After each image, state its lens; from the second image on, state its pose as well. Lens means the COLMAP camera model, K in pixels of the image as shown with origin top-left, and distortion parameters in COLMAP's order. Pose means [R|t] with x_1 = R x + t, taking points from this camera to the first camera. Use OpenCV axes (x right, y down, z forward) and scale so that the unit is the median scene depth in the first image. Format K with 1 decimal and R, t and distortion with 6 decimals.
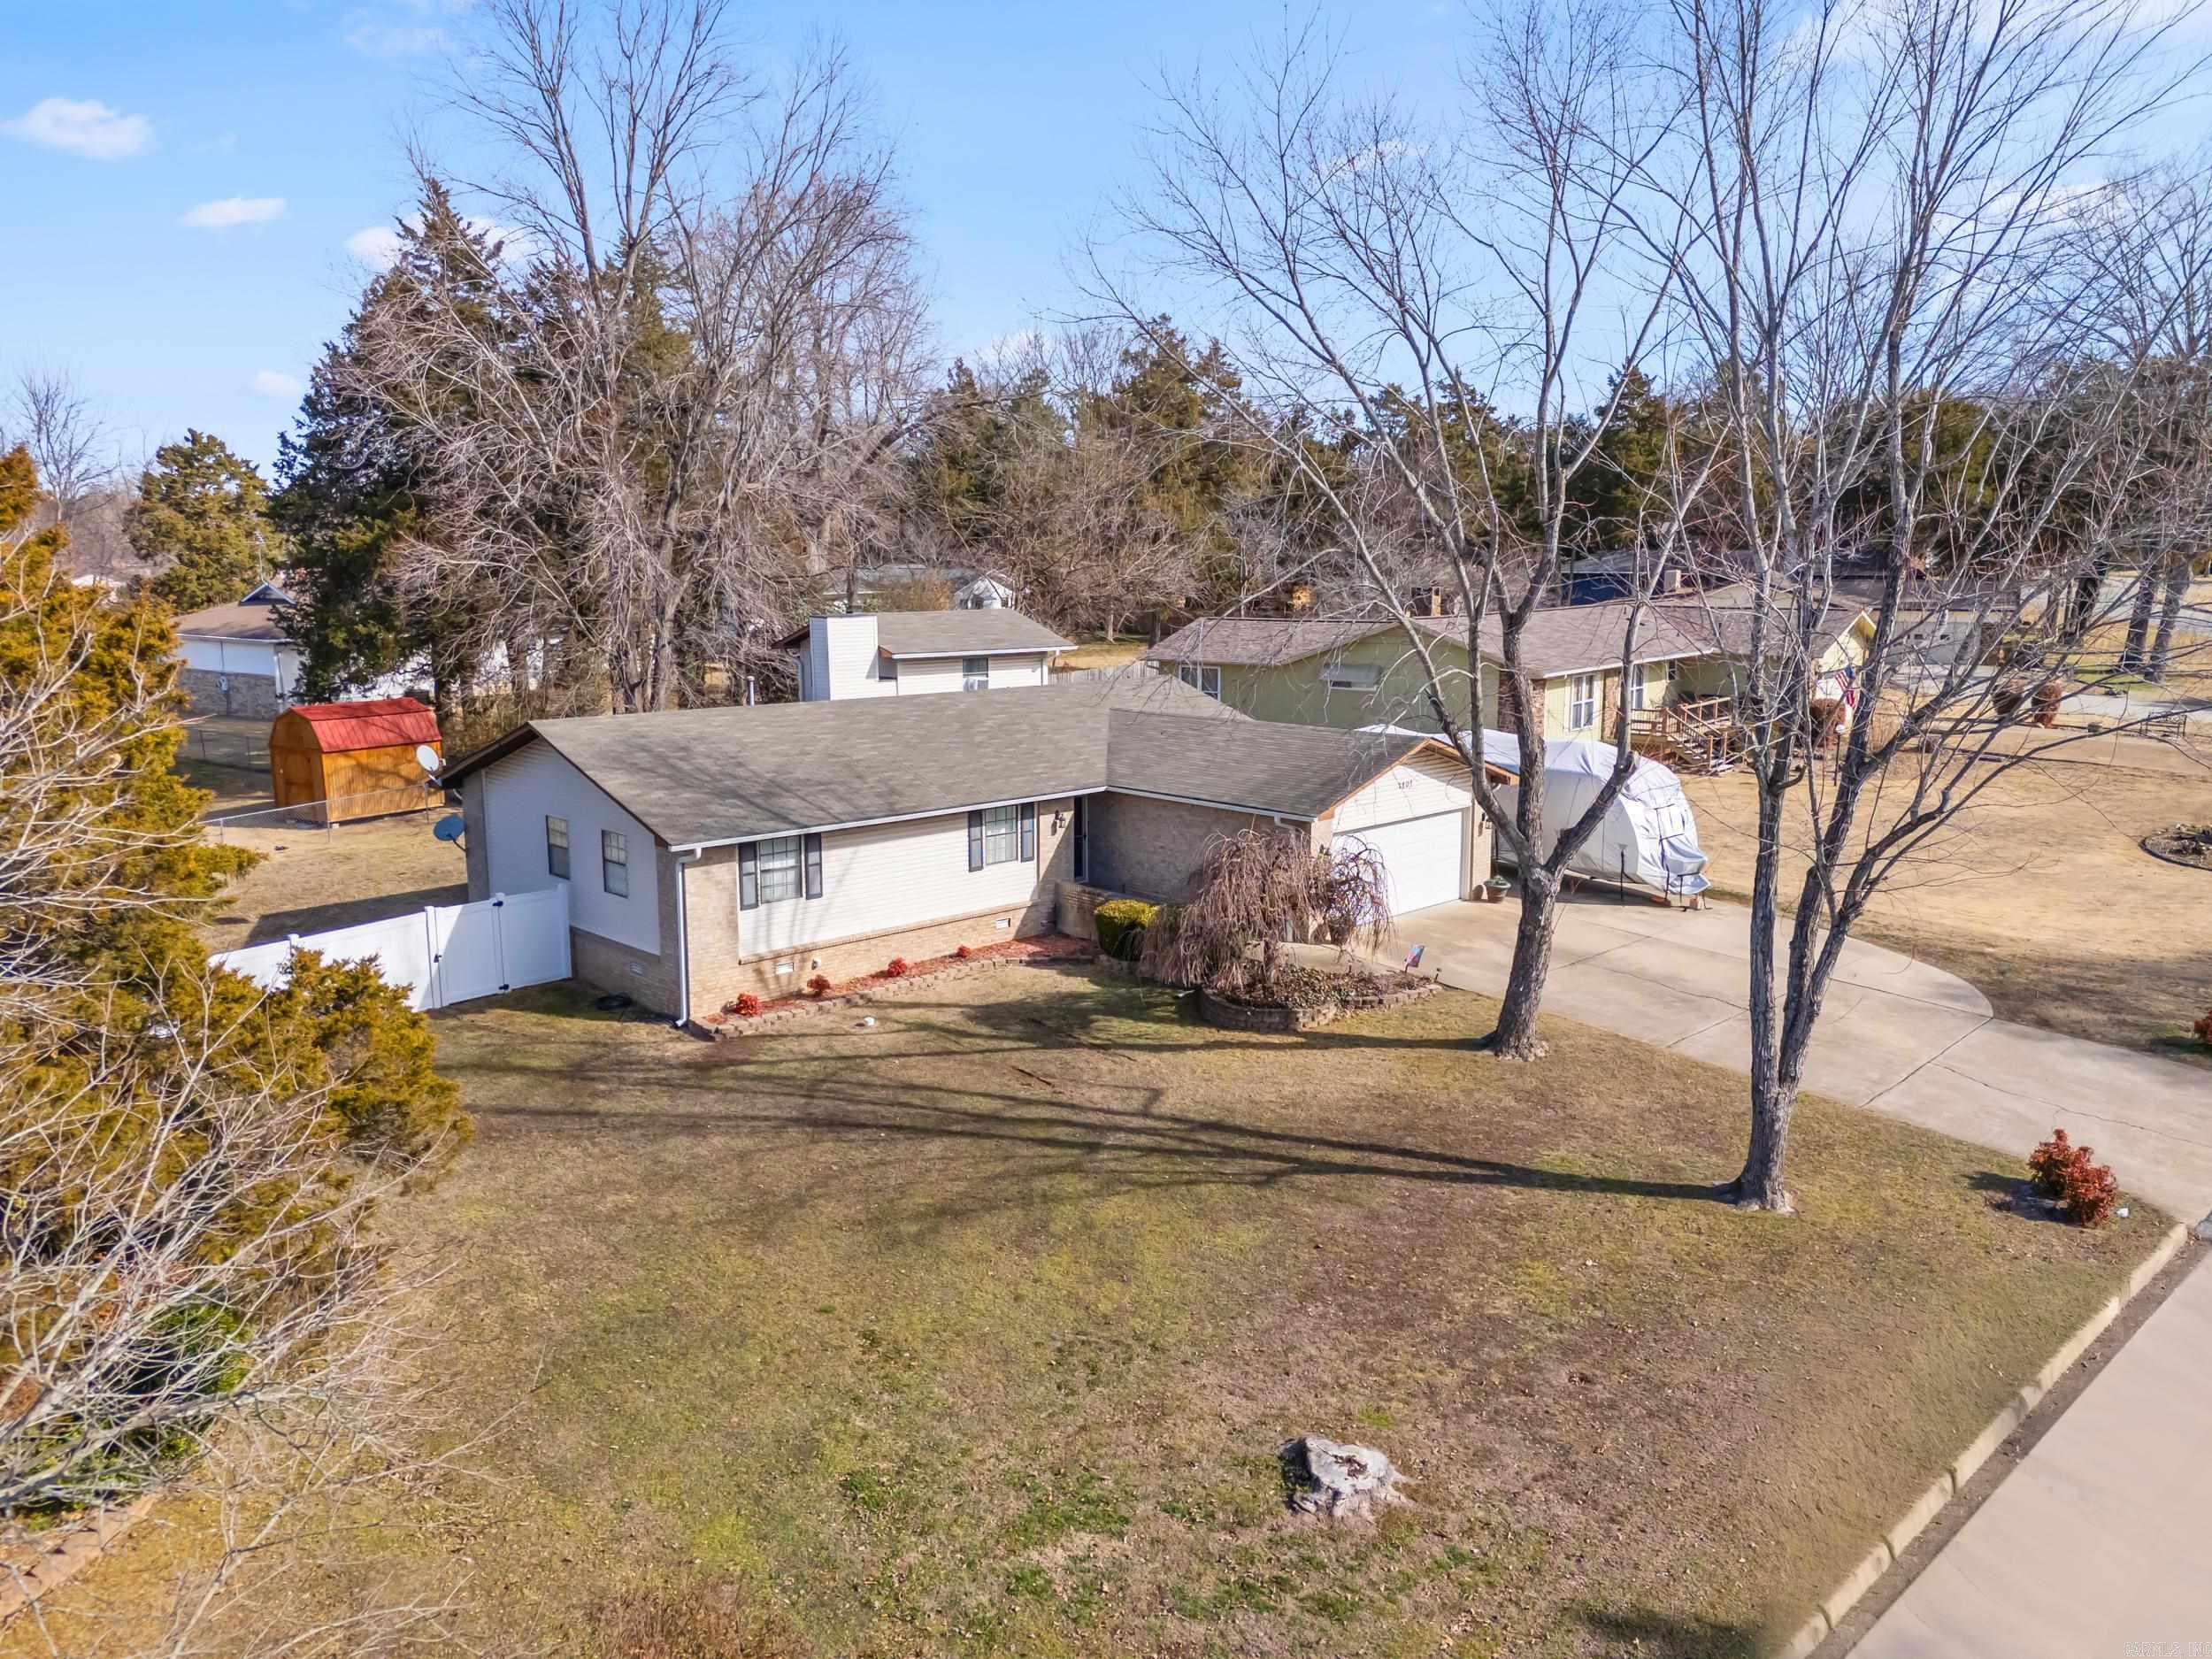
lens RADIAL K [[1602.1, 0, 1114.8], [0, 1602.1, 817.2], [0, 0, 1]] dist [0.061333, -0.043381]
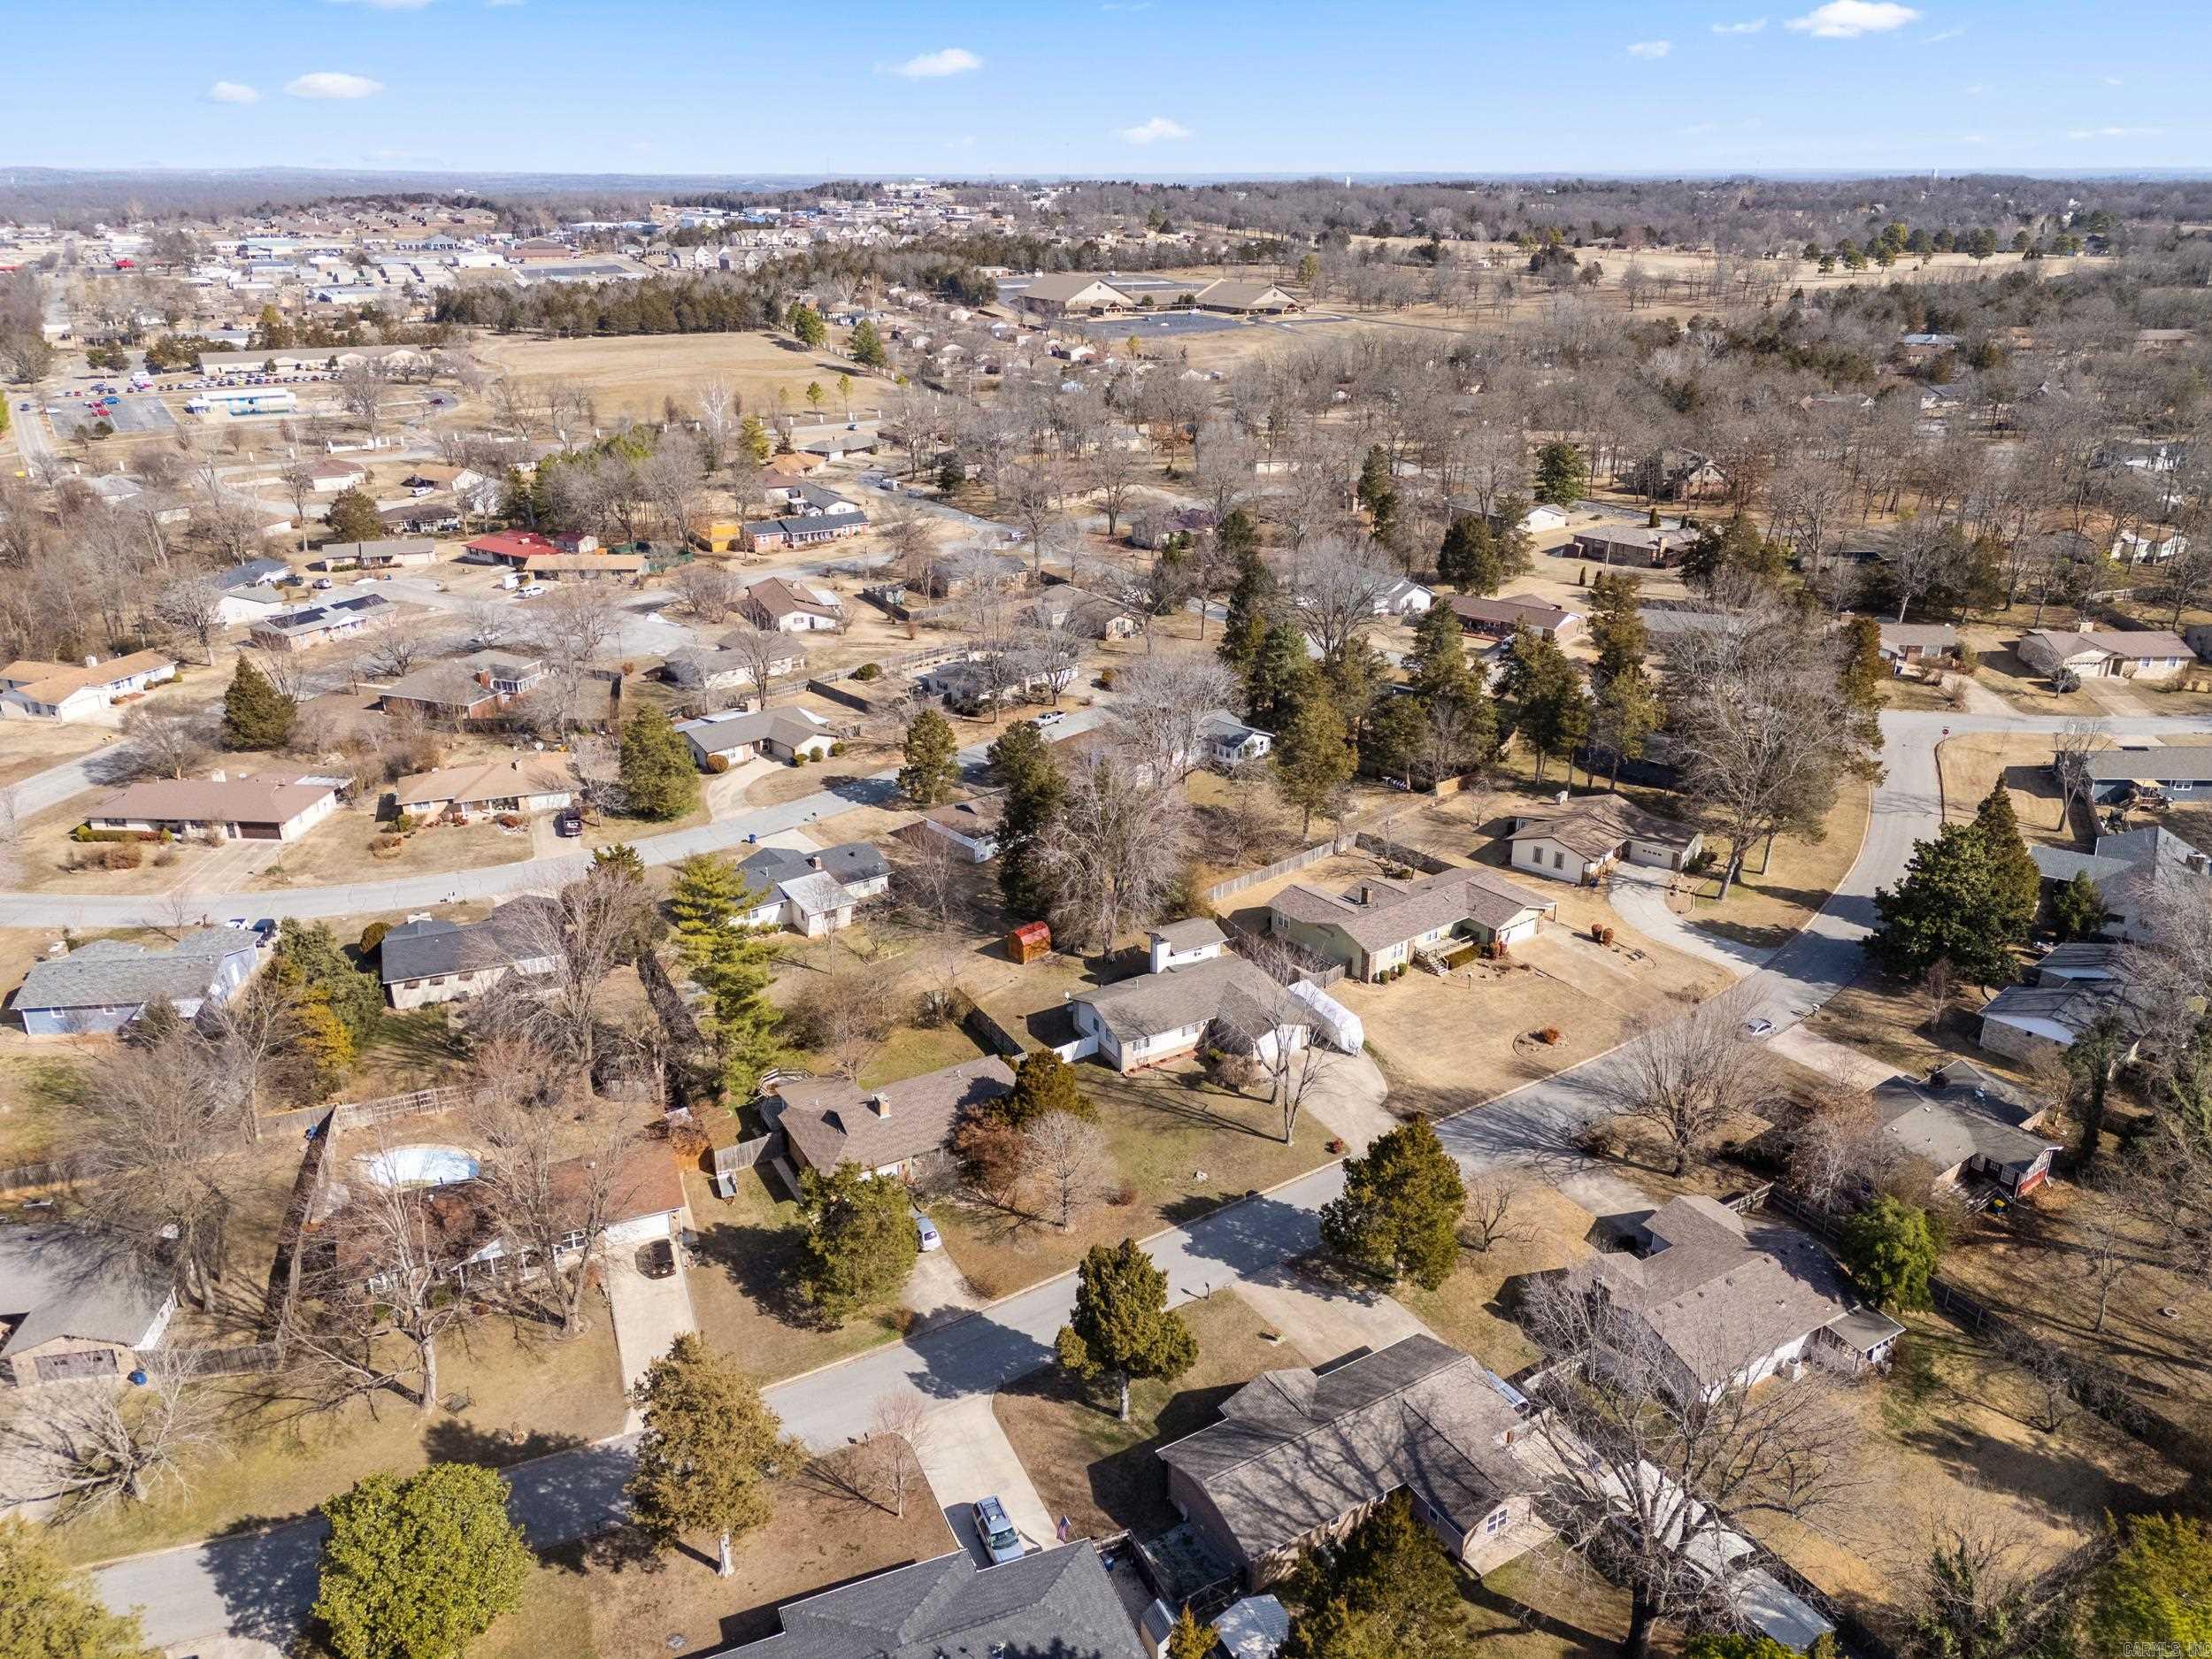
lens RADIAL K [[1561.5, 0, 1106.0], [0, 1561.5, 829.5], [0, 0, 1]] dist [0.107848, -0.131904]
pose [[0.972098, 0.086466, -0.218056, 0.700559], [-0.036193, 0.973740, 0.224766, -1.738449], [0.231764, -0.210603, 0.949701, -3.571025]]
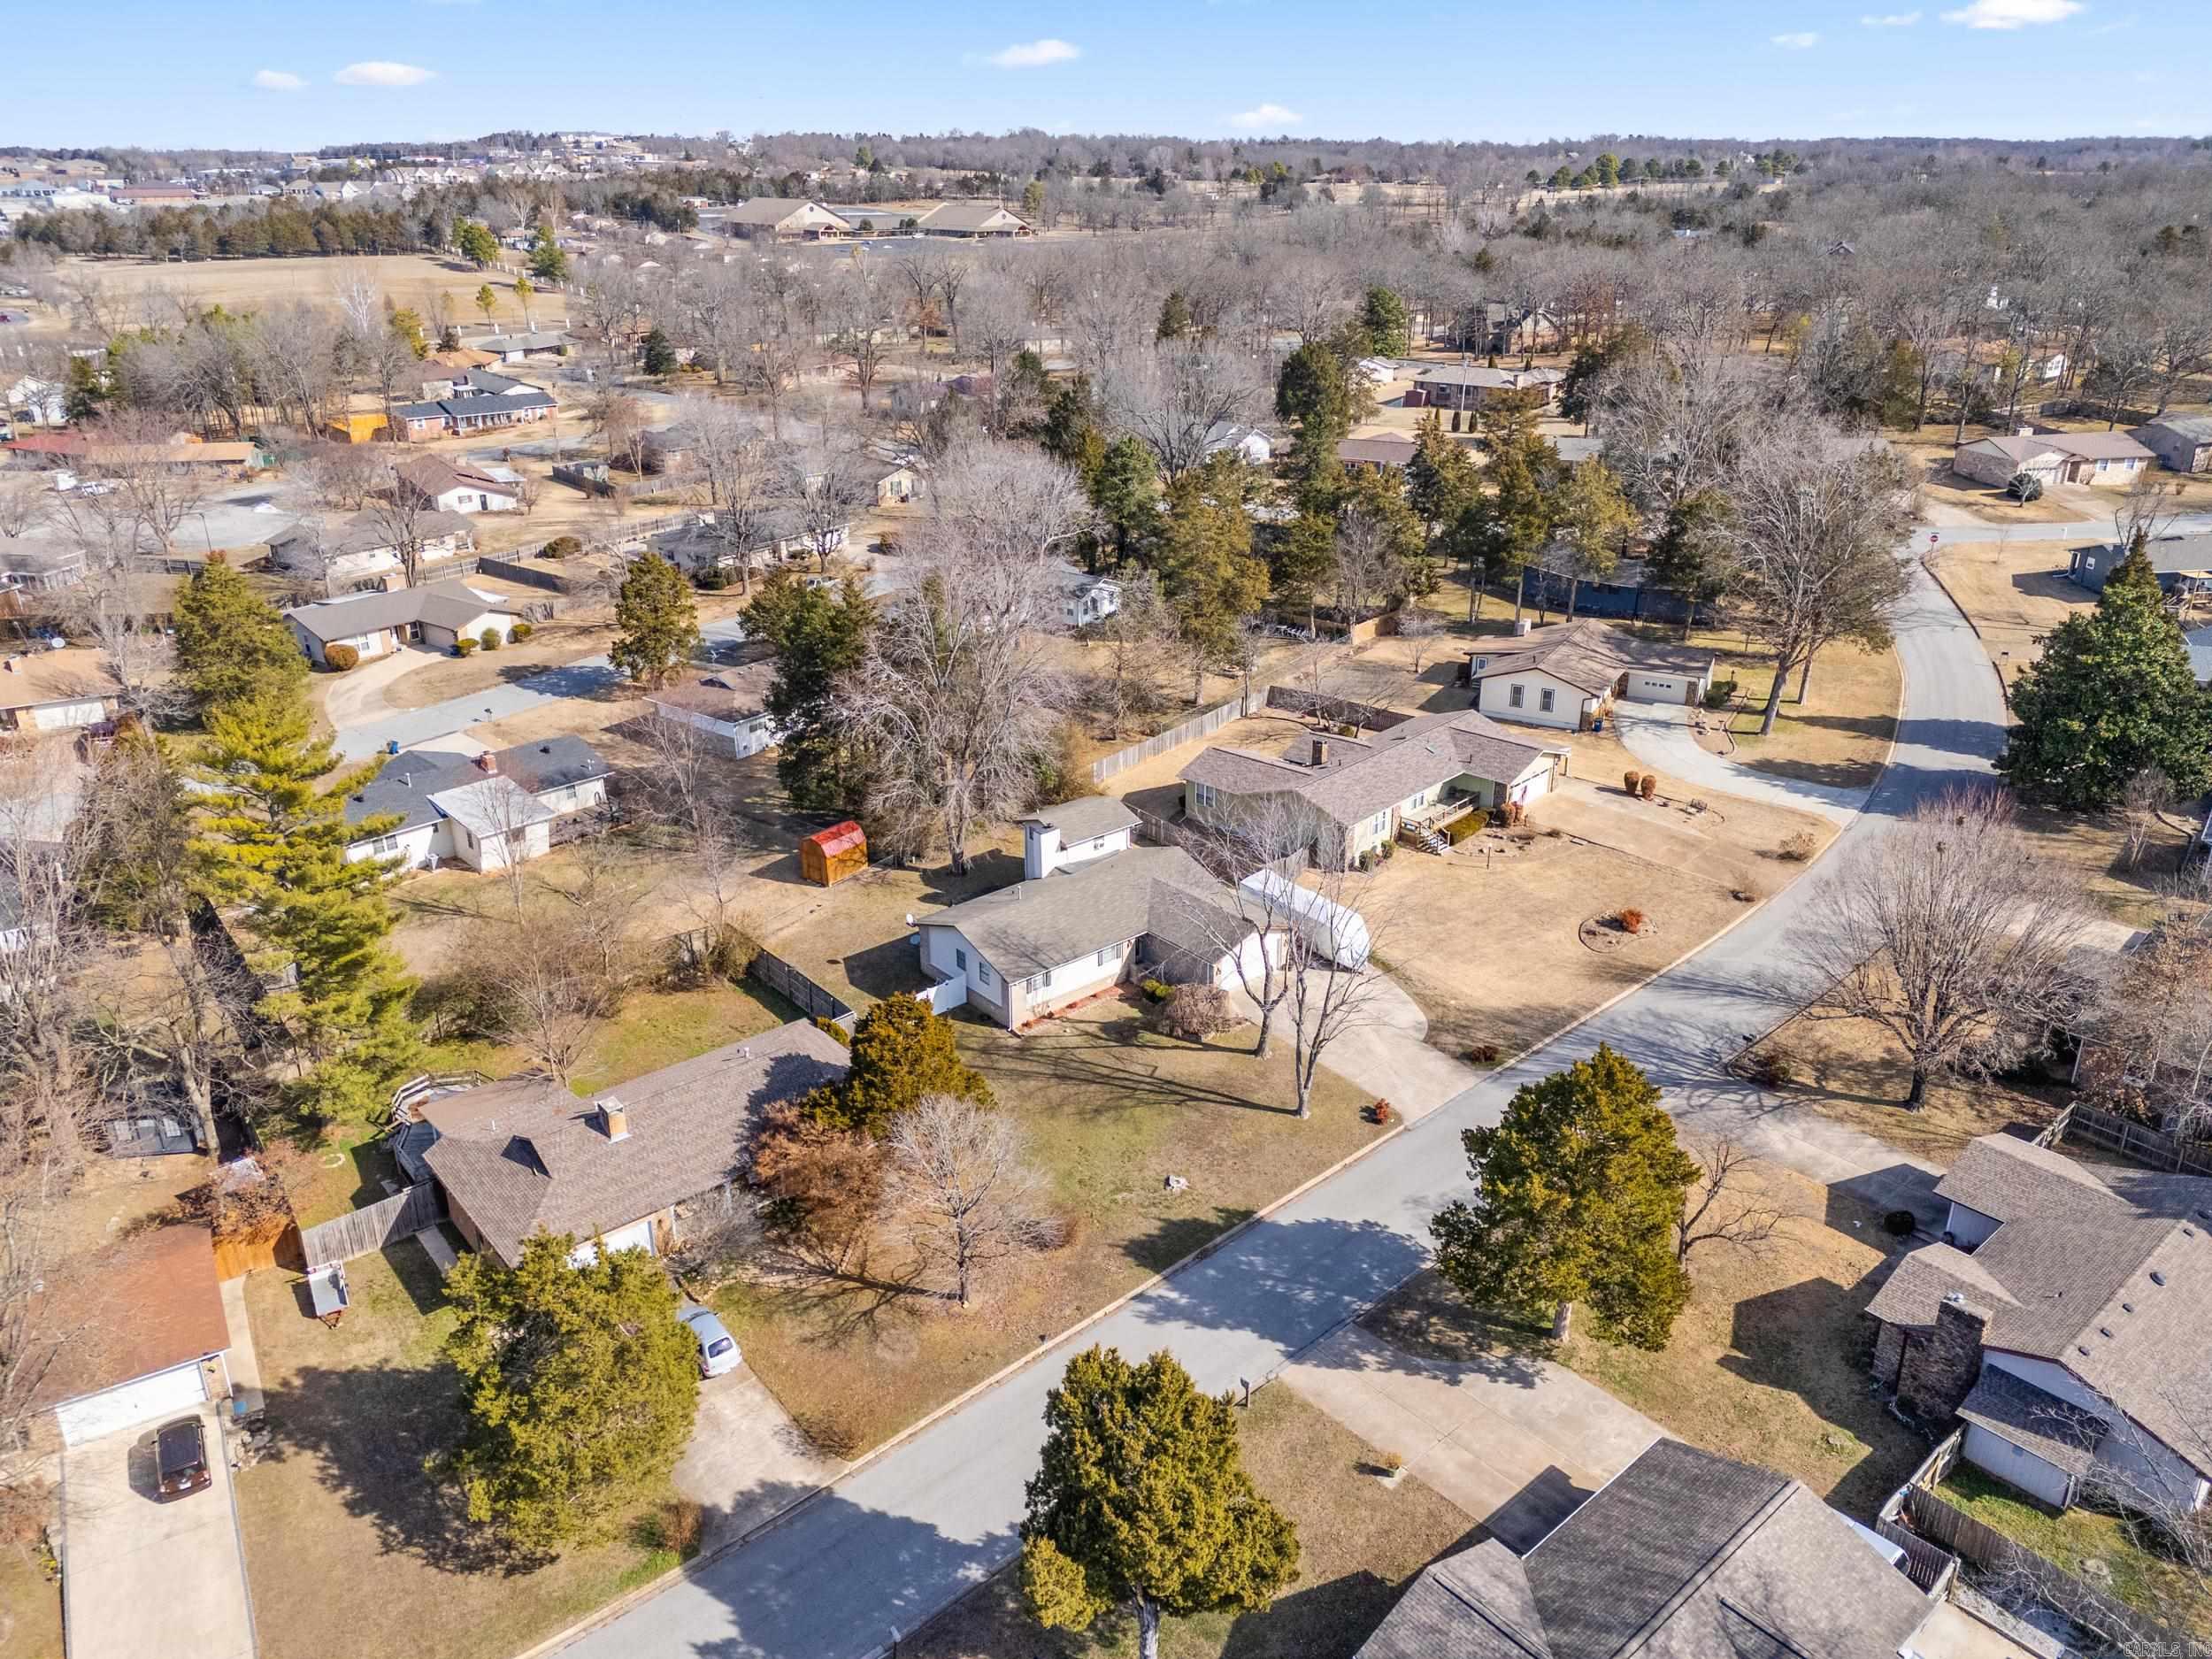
lens RADIAL K [[1602.1, 0, 1114.8], [0, 1602.1, 817.2], [0, 0, 1]] dist [0.061333, -0.043381]
pose [[0.998128, 0.022080, -0.057041, 0.110748], [-0.008588, 0.973919, 0.226731, -1.006238], [0.060559, -0.225817, 0.972286, -1.988944]]
